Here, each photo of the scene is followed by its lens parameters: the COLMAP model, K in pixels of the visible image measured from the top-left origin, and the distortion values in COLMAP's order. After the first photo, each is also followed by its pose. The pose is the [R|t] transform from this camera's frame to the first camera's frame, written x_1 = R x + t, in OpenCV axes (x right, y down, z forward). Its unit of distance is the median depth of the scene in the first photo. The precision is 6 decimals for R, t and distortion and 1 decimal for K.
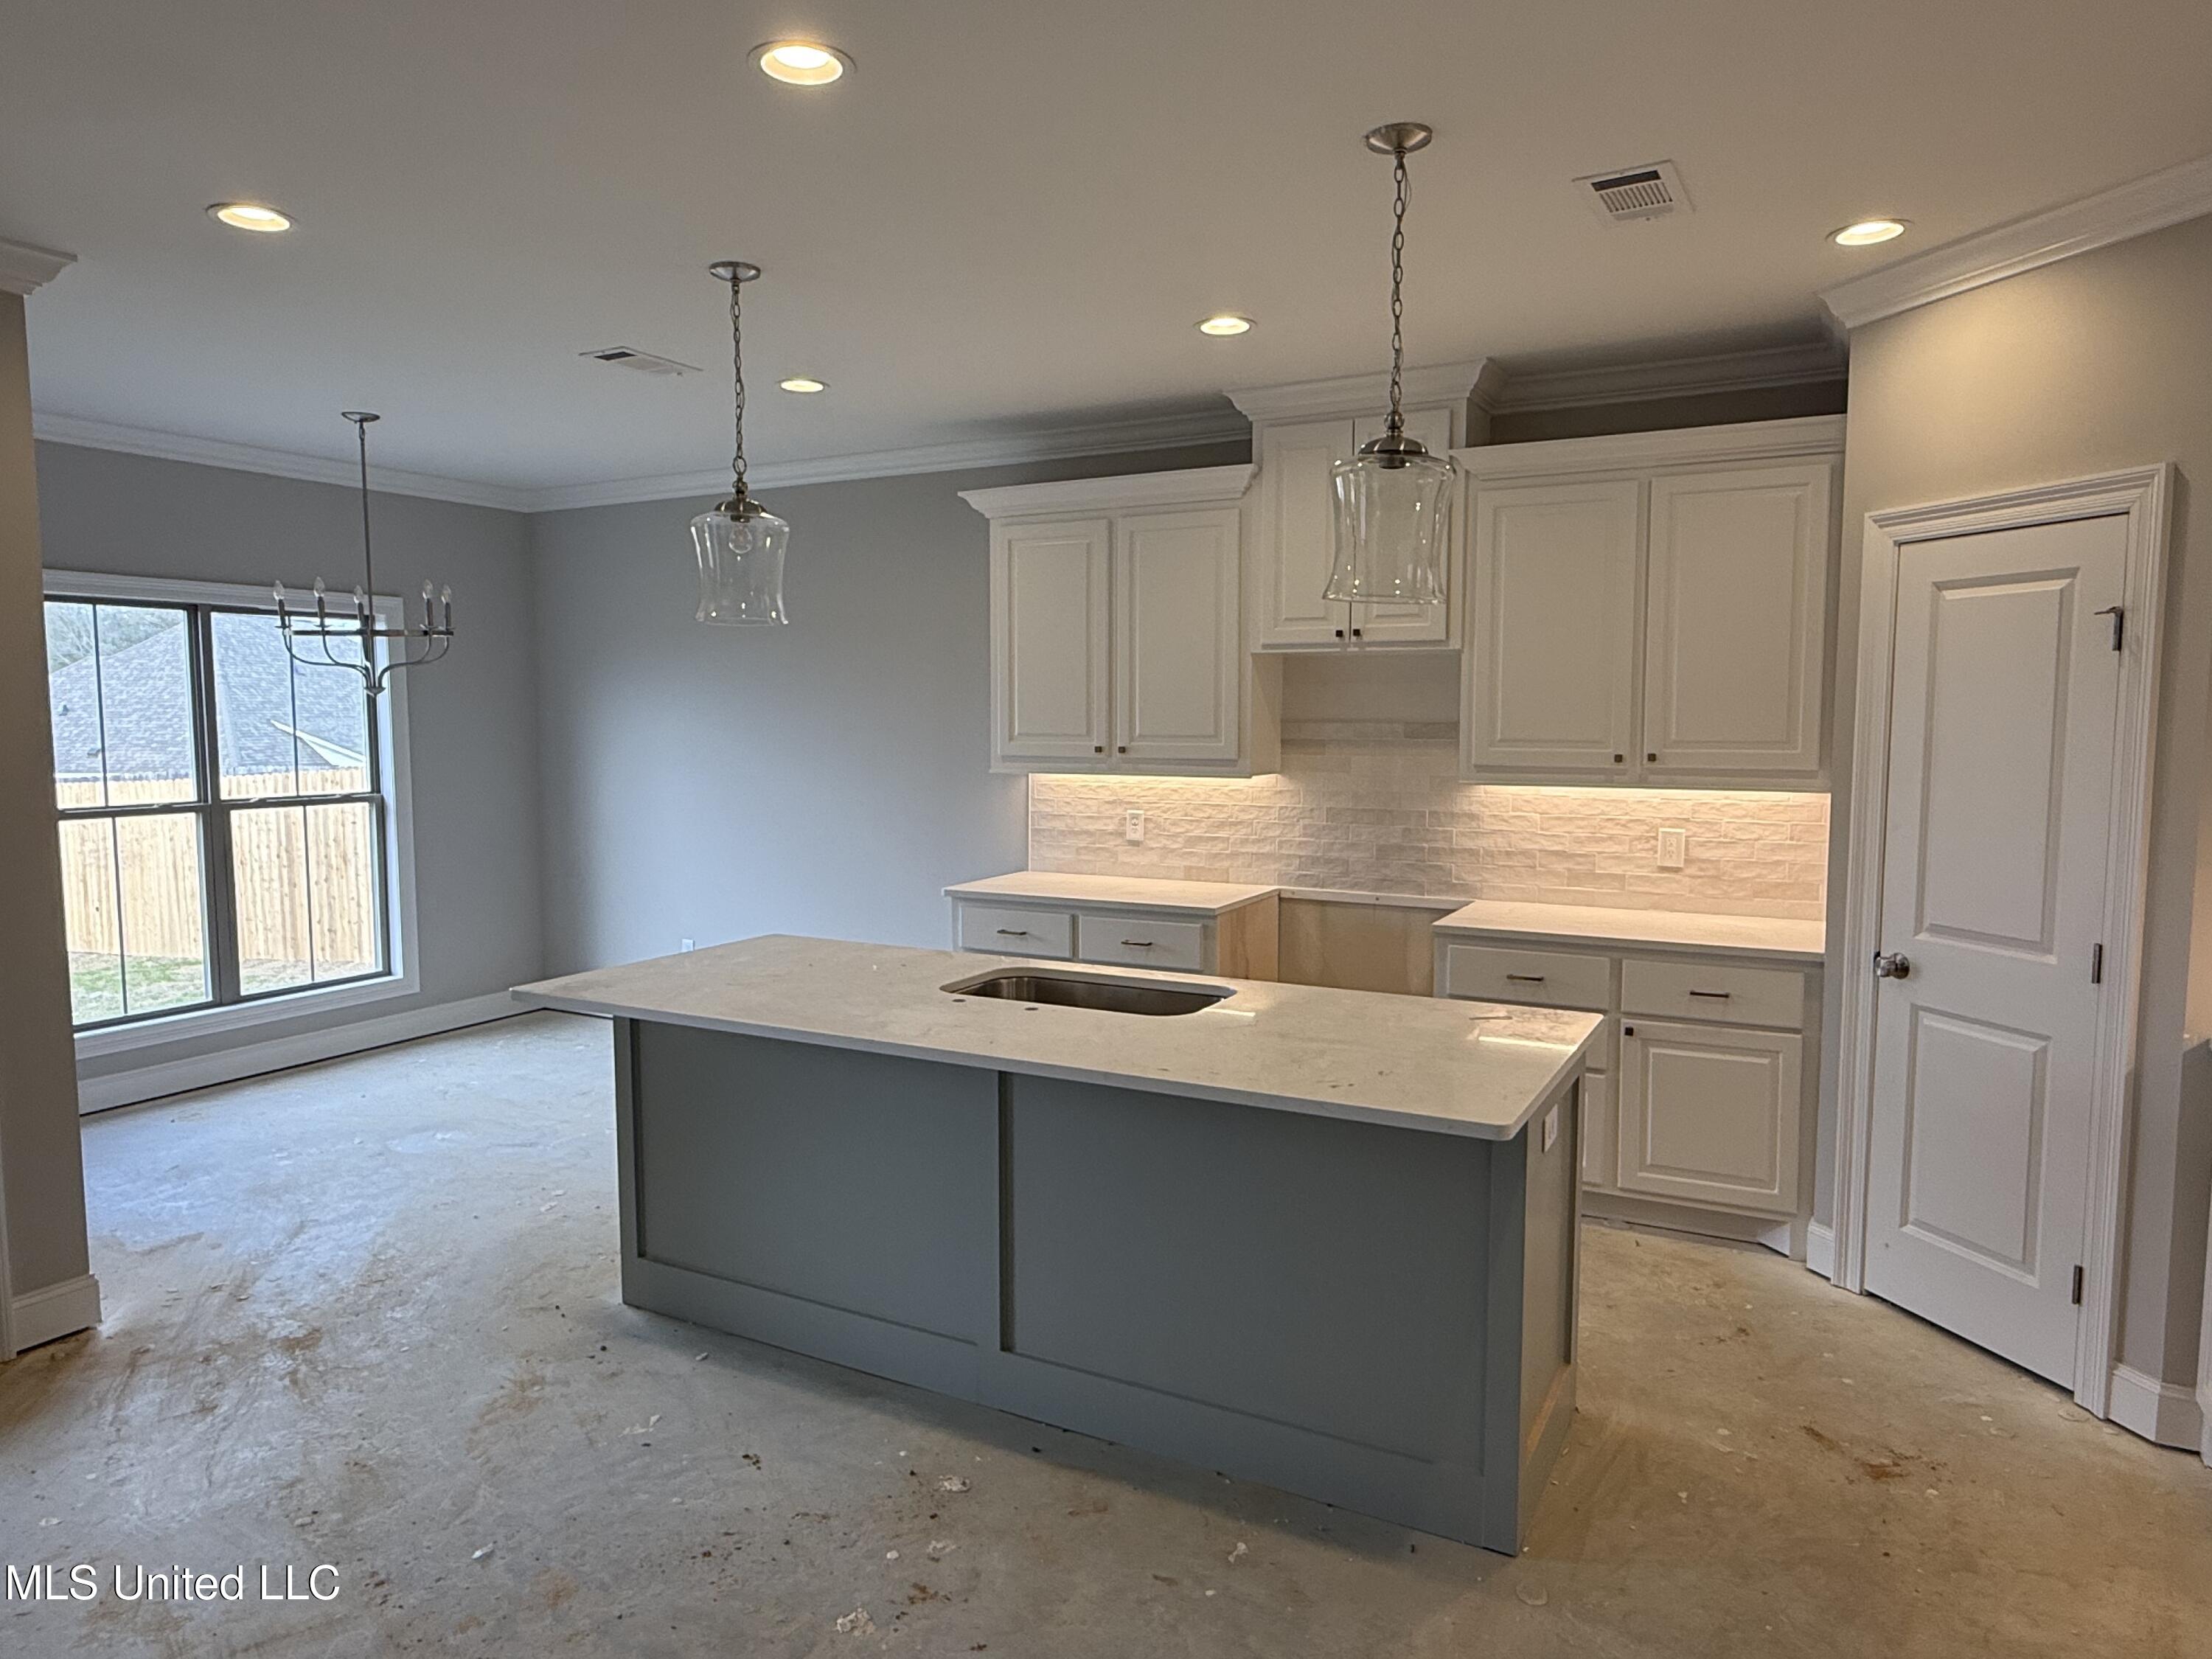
lens RADIAL K [[1390.0, 0, 1104.0], [0, 1390.0, 832.0], [0, 0, 1]] dist [-0.000081, 0.000644]
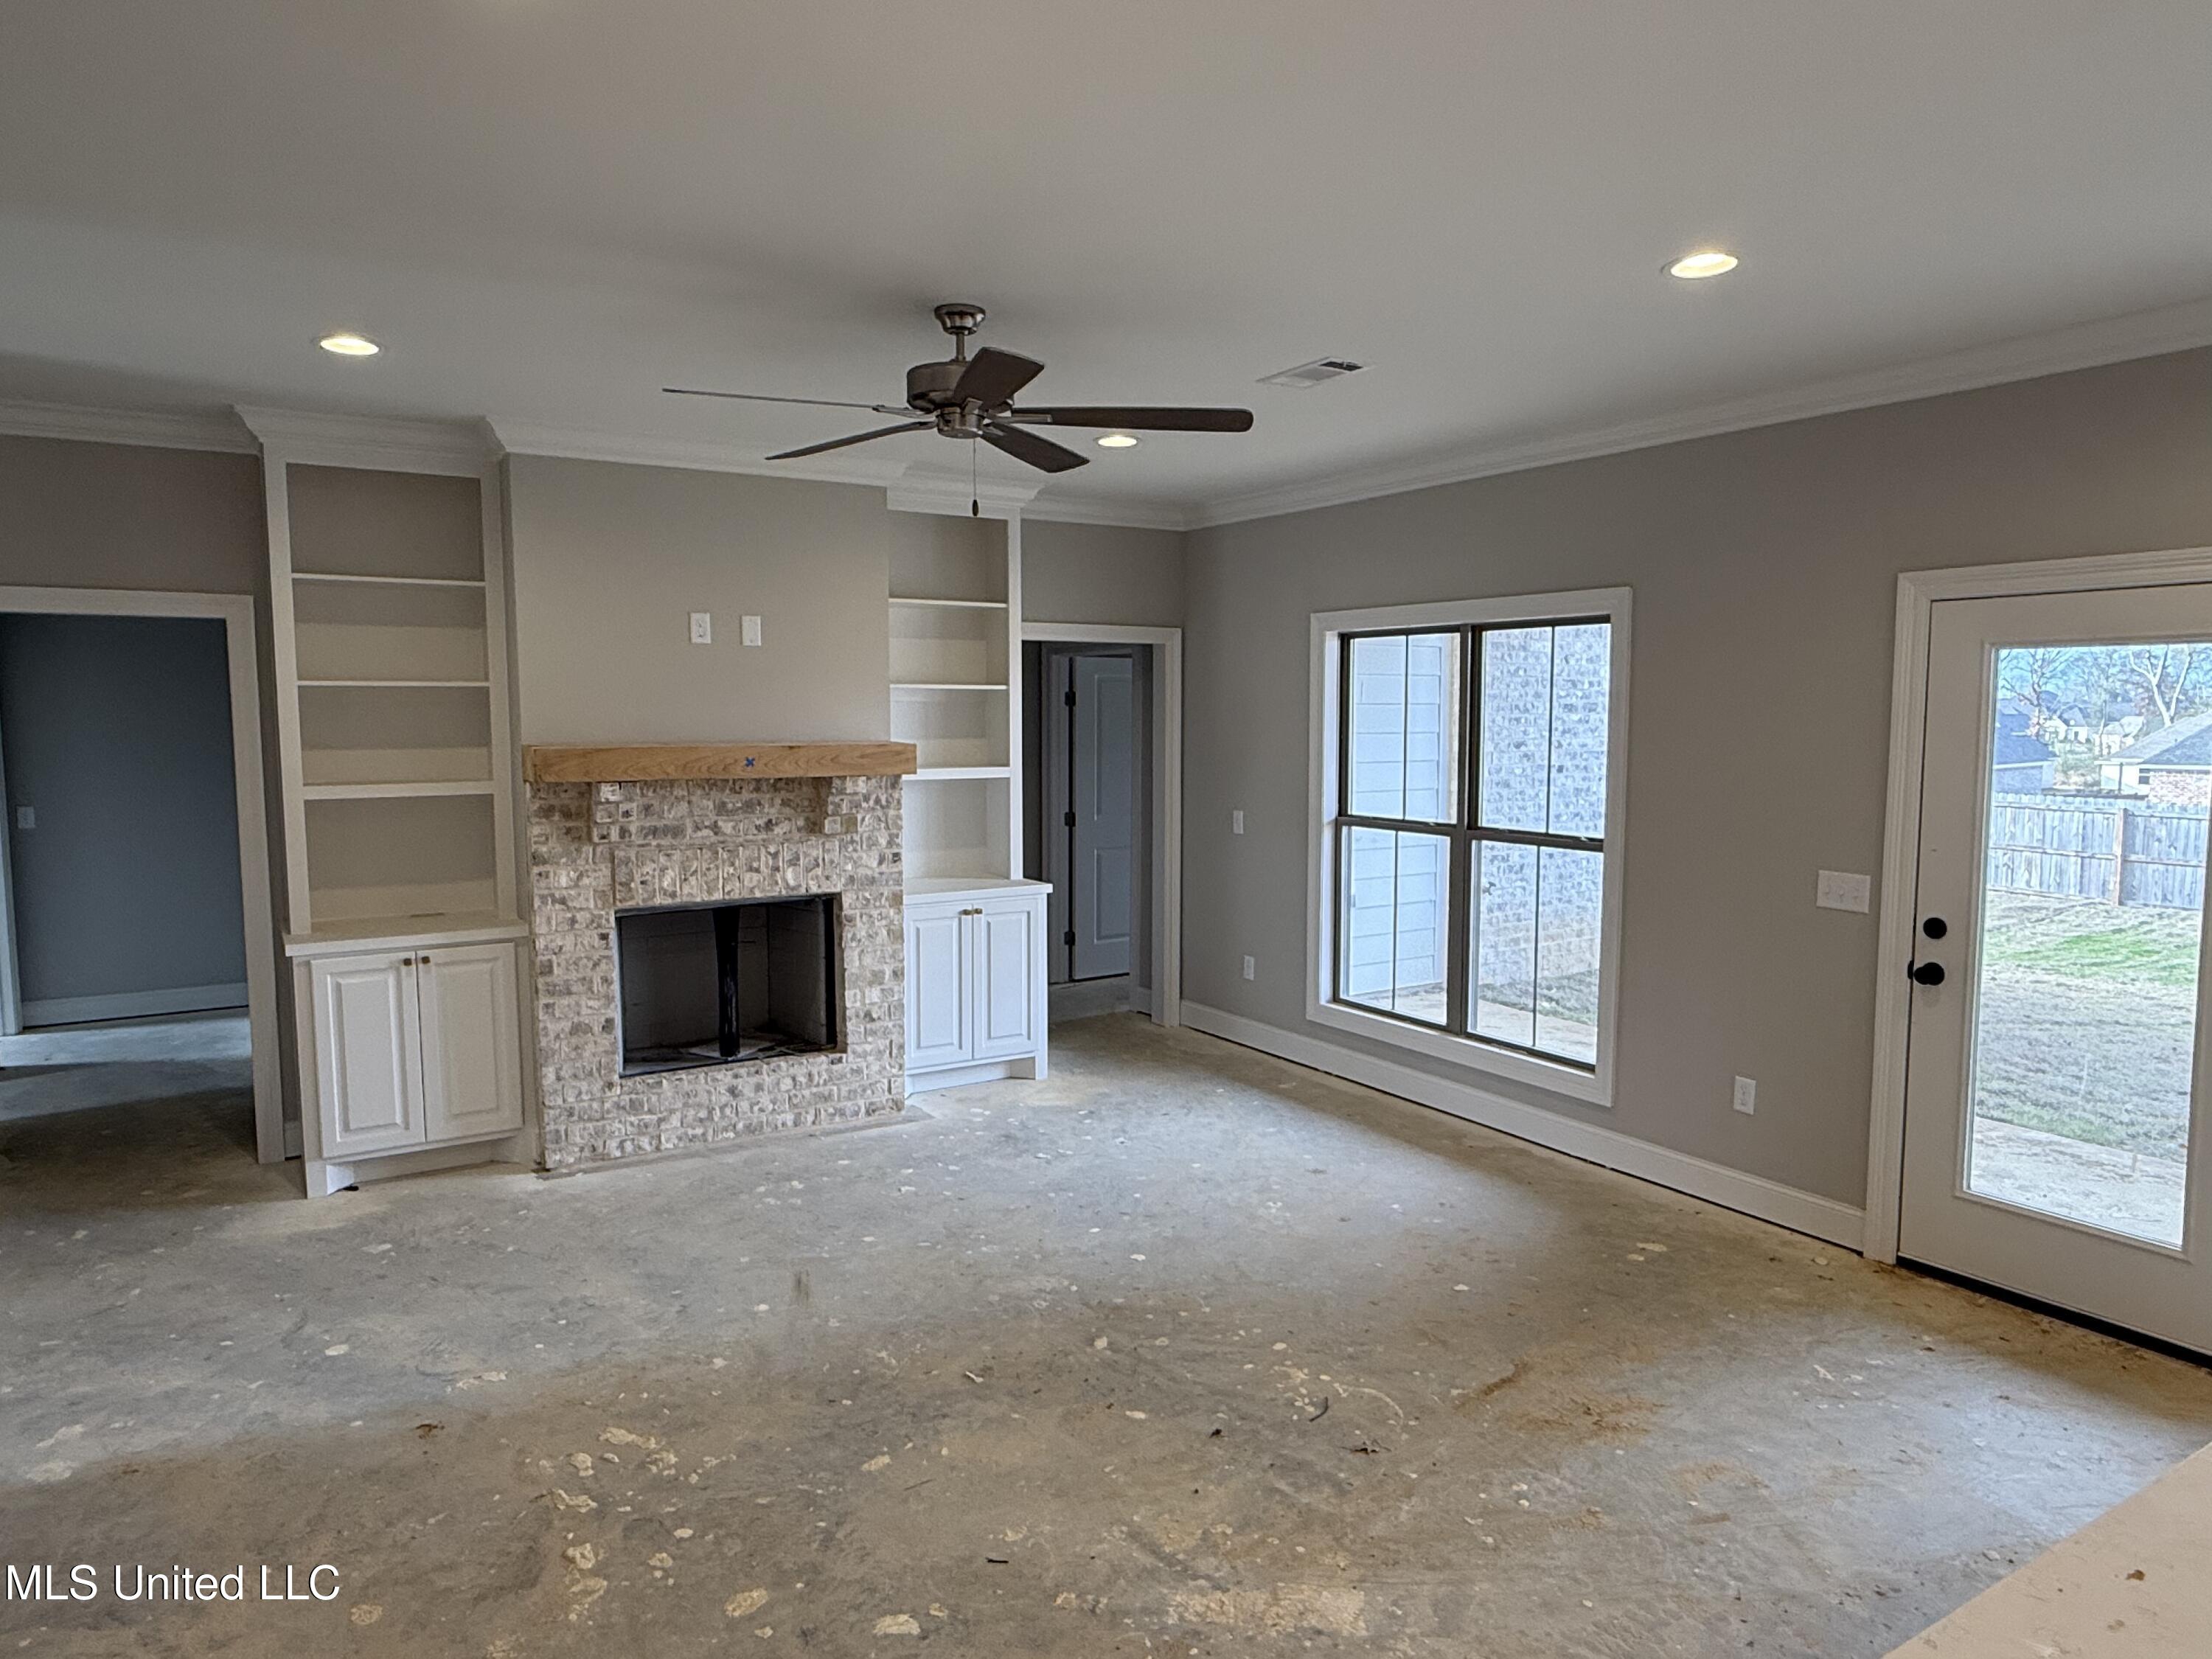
lens RADIAL K [[1390.0, 0, 1113.1], [0, 1390.0, 831.9], [0, 0, 1]] dist [-0.000081, 0.000644]
pose [[-0.486211, 0.079916, -0.870180, 0.326433], [-0.074154, 0.988444, 0.132210, -0.128640], [0.870690, 0.128809, -0.474666, 1.244934]]
